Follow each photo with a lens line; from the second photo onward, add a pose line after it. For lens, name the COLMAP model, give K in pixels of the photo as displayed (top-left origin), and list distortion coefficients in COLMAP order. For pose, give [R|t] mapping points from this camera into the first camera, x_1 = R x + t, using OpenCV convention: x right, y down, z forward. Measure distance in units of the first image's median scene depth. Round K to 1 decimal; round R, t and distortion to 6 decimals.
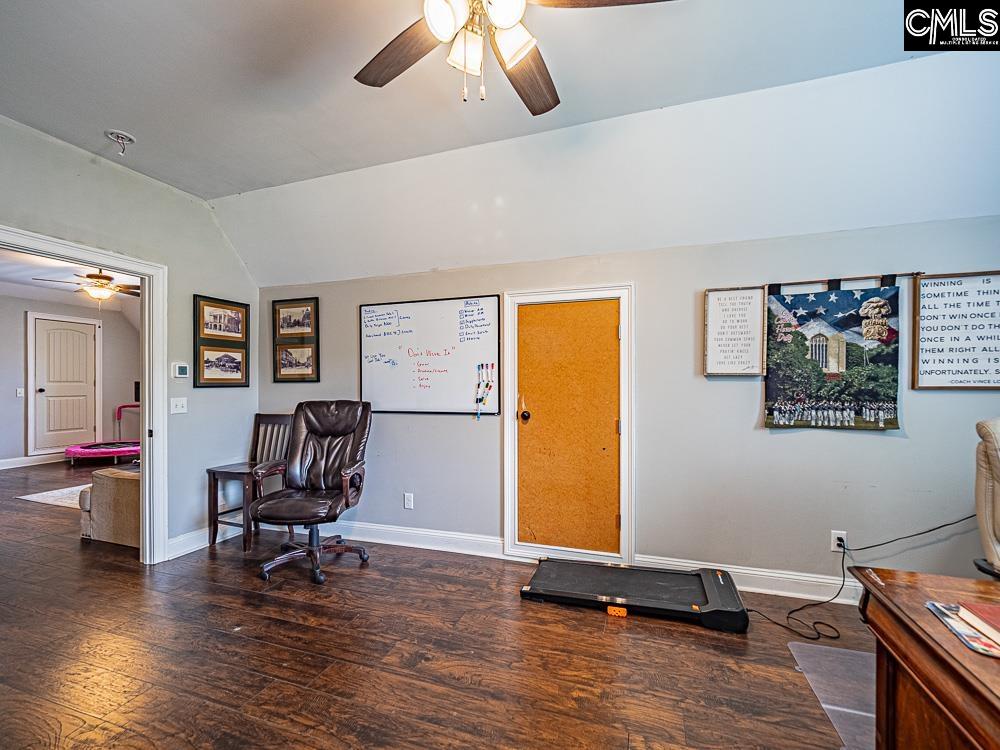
lens RADIAL K [[433.9, 0, 497.7], [0, 433.9, 387.8], [0, 0, 1]] dist [0.002170, -0.004011]
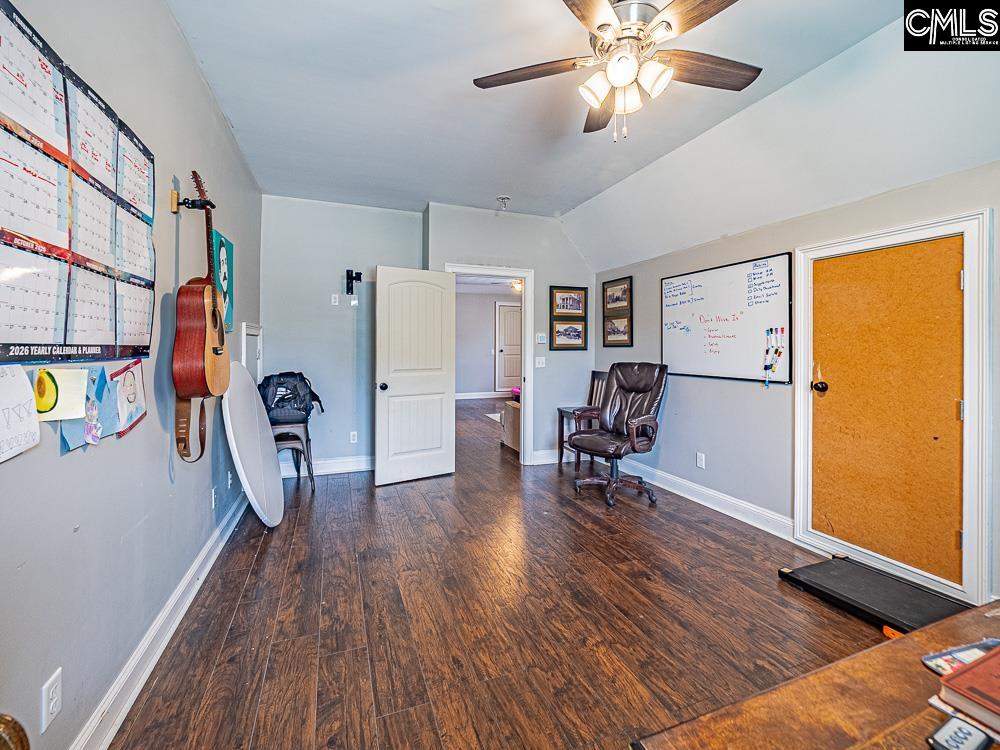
lens RADIAL K [[439.1, 0, 499.6], [0, 439.1, 358.5], [0, 0, 1]] dist [-0.000331, -0.000514]
pose [[0.638232, 0.025554, -0.769420, 0.316885], [-0.013448, 0.999666, 0.022047, -0.002977], [0.769727, -0.003724, 0.638363, -0.057834]]
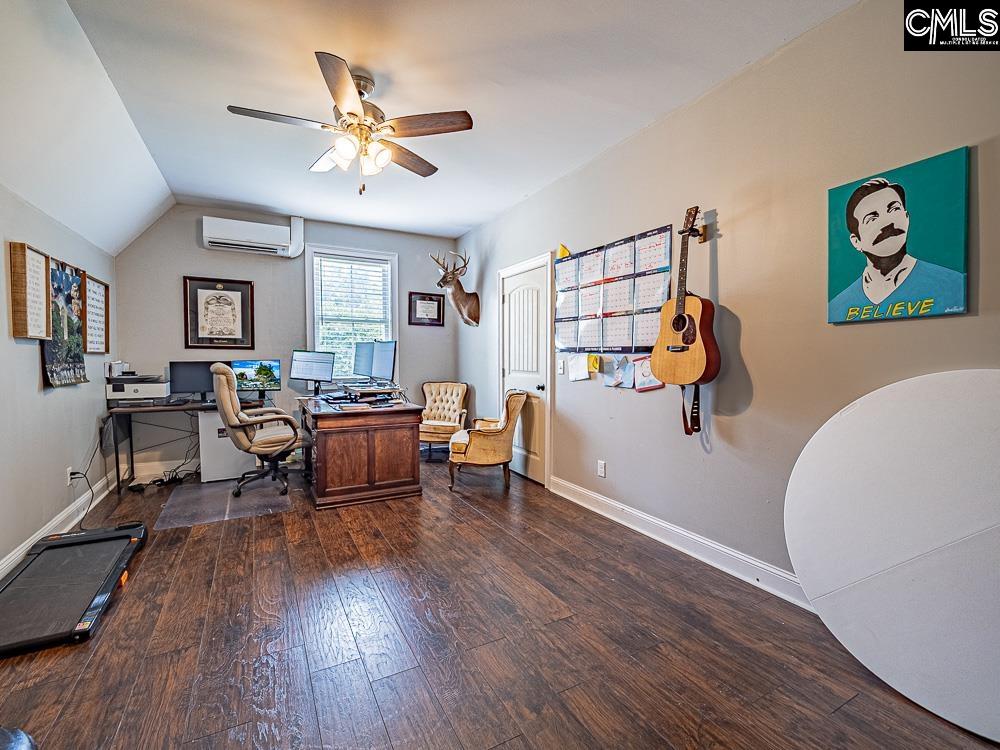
lens RADIAL K [[442.9, 0, 500.0], [0, 442.9, 375.0], [0, 0, 1]] dist [-0.001194, -0.000537]
pose [[-0.739864, -0.027663, 0.672188, -0.767927], [0.008305, 0.998703, 0.050242, 0.009963], [-0.672705, 0.042755, -0.738674, 0.870107]]
